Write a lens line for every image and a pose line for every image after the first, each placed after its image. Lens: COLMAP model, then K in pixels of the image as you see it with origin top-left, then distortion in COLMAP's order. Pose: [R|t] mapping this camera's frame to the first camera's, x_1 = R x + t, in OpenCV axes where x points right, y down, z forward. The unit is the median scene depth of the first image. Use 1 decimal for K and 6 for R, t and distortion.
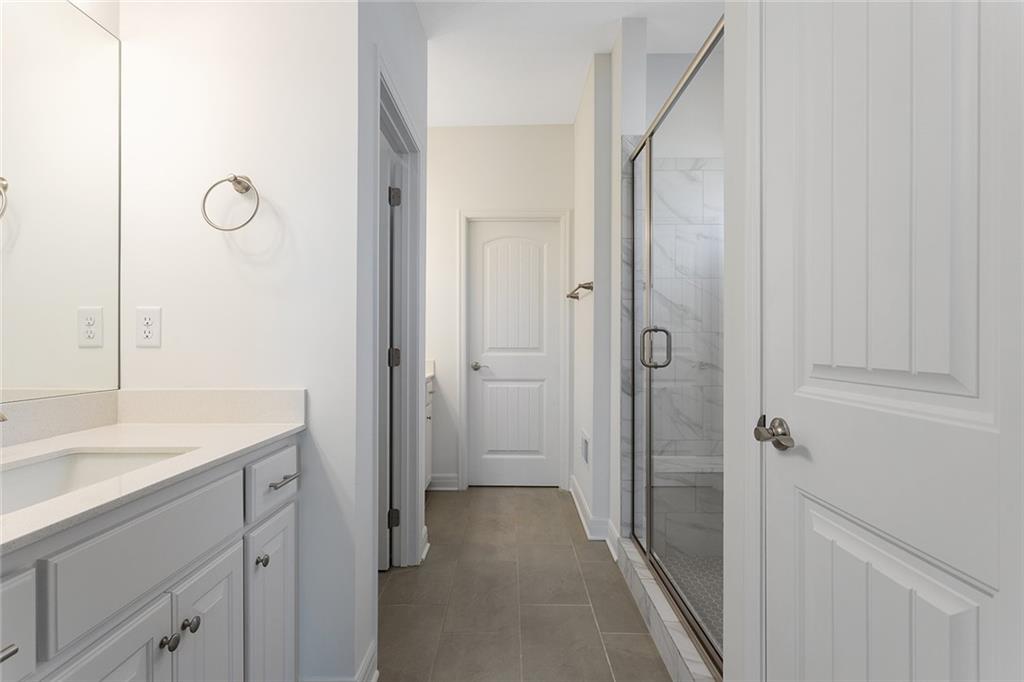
lens RADIAL K [[484.9, 0, 504.4], [0, 484.9, 343.0], [0, 0, 1]] dist [0.004472, 0.000517]
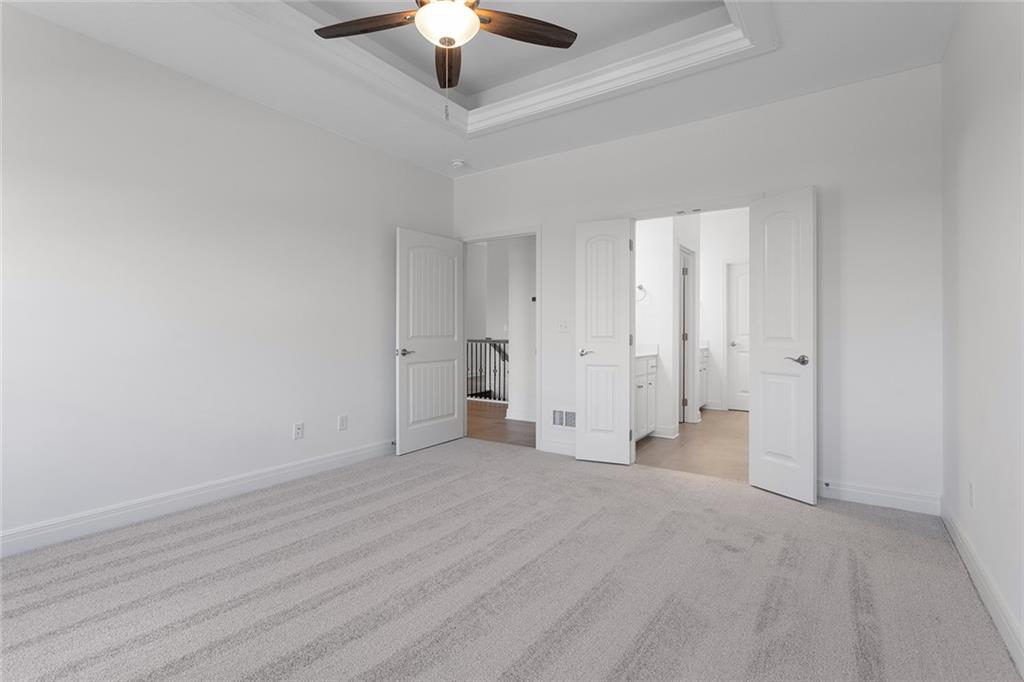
lens RADIAL K [[484.9, 0, 509.0], [0, 484.9, 338.7], [0, 0, 1]] dist [0.004472, 0.000517]
pose [[0.832926, 0.003395, -0.553374, 0.389838], [0.003233, 0.999934, 0.011000, 0.008392], [0.553374, -0.010951, 0.832861, -1.535961]]
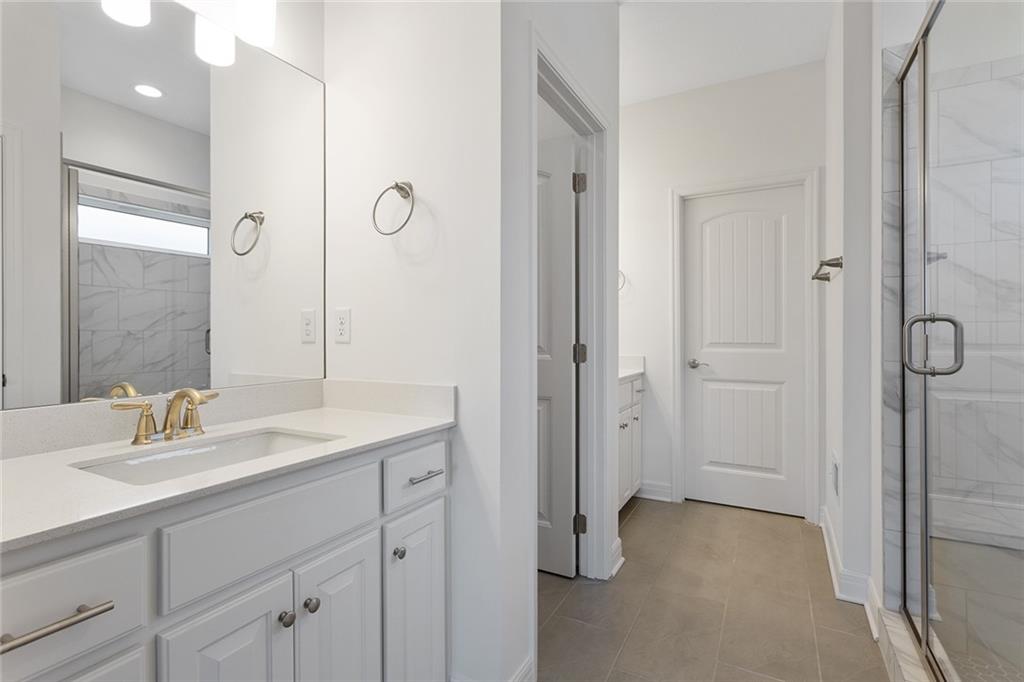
lens RADIAL K [[484.9, 0, 506.7], [0, 484.9, 335.6], [0, 0, 1]] dist [0.004472, 0.000517]
pose [[0.880515, -0.002597, -0.474010, 0.094450], [0.002121, 0.999997, -0.001538, -0.003738], [0.474013, 0.000349, 0.880518, 0.103220]]
